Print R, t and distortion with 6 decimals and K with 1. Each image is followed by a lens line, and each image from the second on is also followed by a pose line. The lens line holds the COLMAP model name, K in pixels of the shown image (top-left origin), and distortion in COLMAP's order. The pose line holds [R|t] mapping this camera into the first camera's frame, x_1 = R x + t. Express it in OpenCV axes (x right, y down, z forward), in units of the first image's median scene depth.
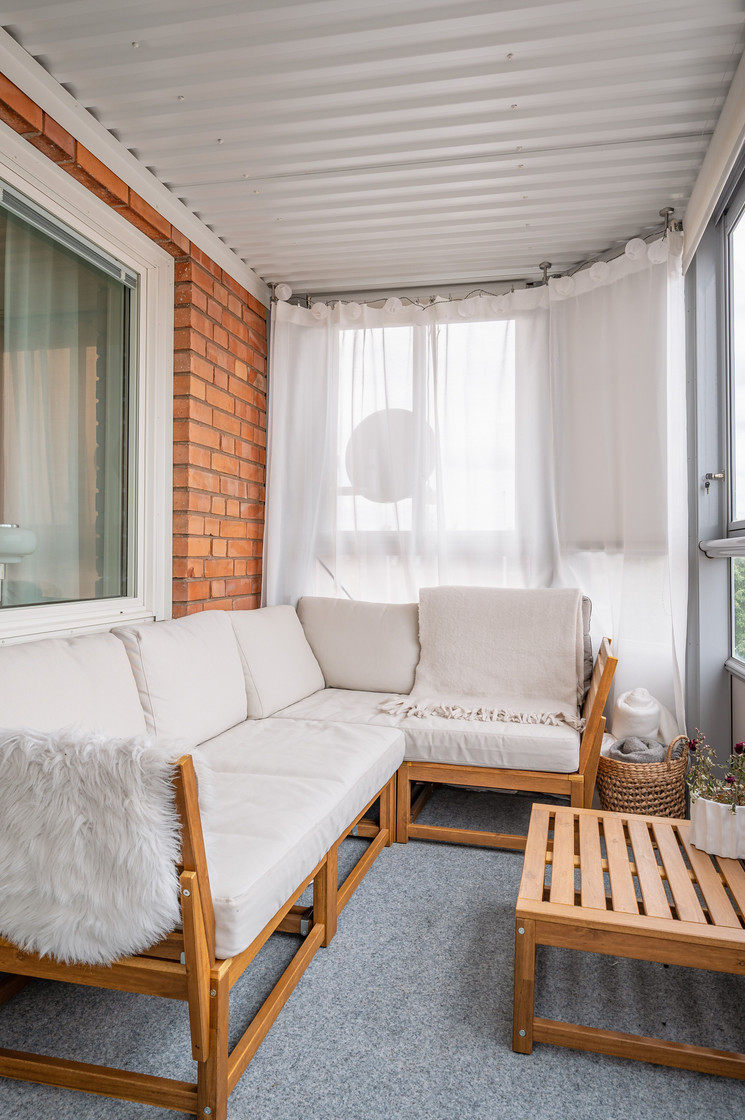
lens RADIAL K [[657.9, 0, 373.7], [0, 657.9, 544.9], [0, 0, 1]] dist [0.029913, 0.000144]
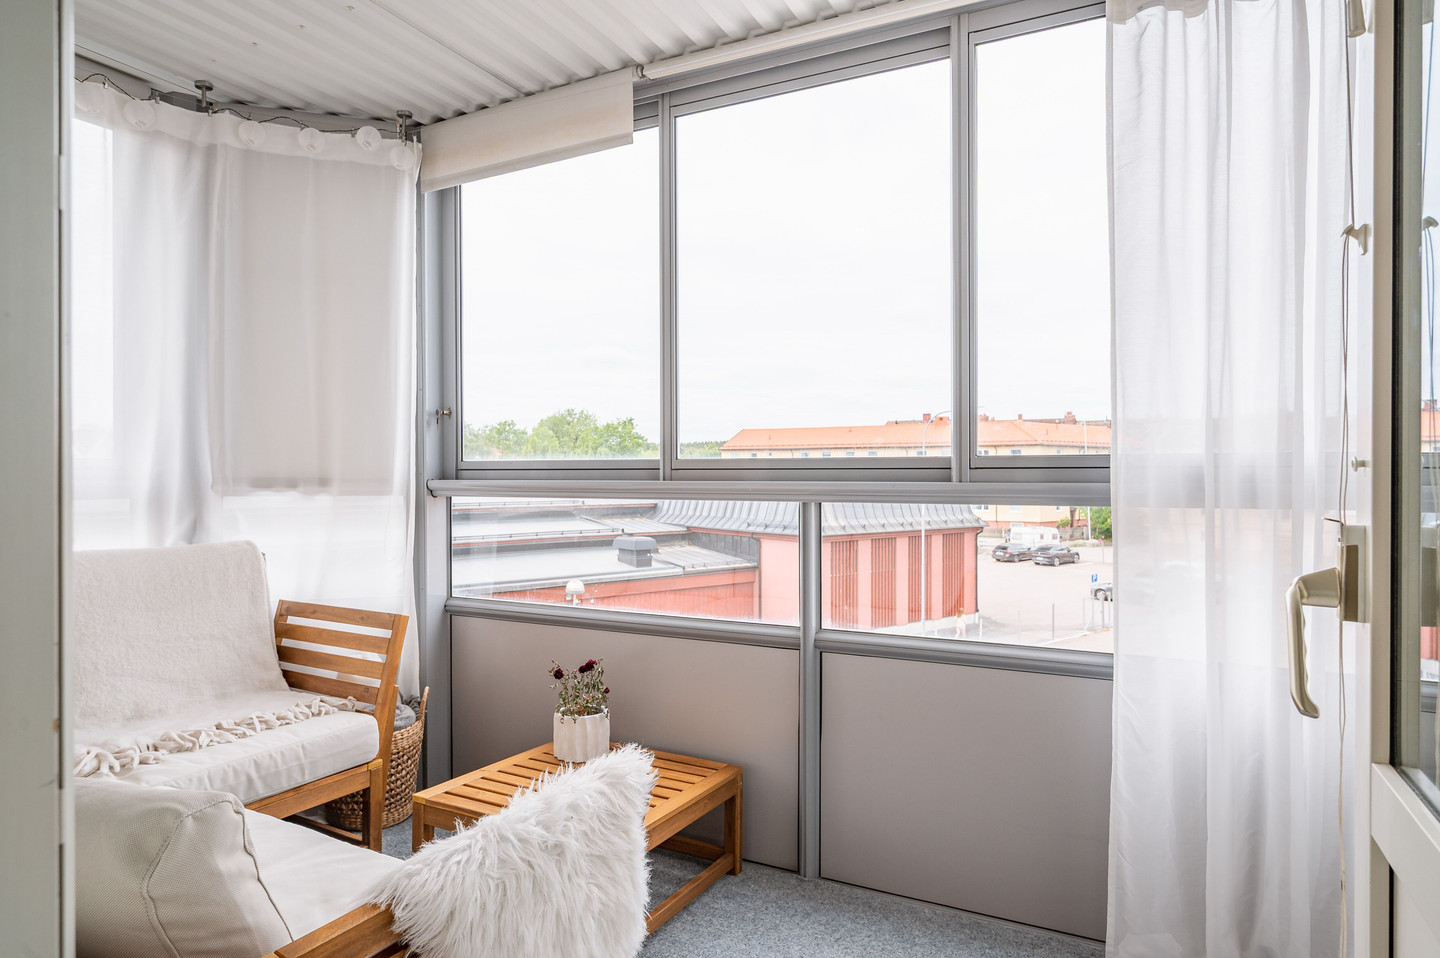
lens RADIAL K [[849.8, 0, 720.0], [0, 849.8, 479.0], [0, 0, 1]] dist [-0.004135, 0.000435]
pose [[0.280460, -0.007869, 0.959834, -0.544433], [-0.008774, 0.999904, 0.010761, -0.021927], [-0.959826, -0.011440, 0.280364, 0.257165]]
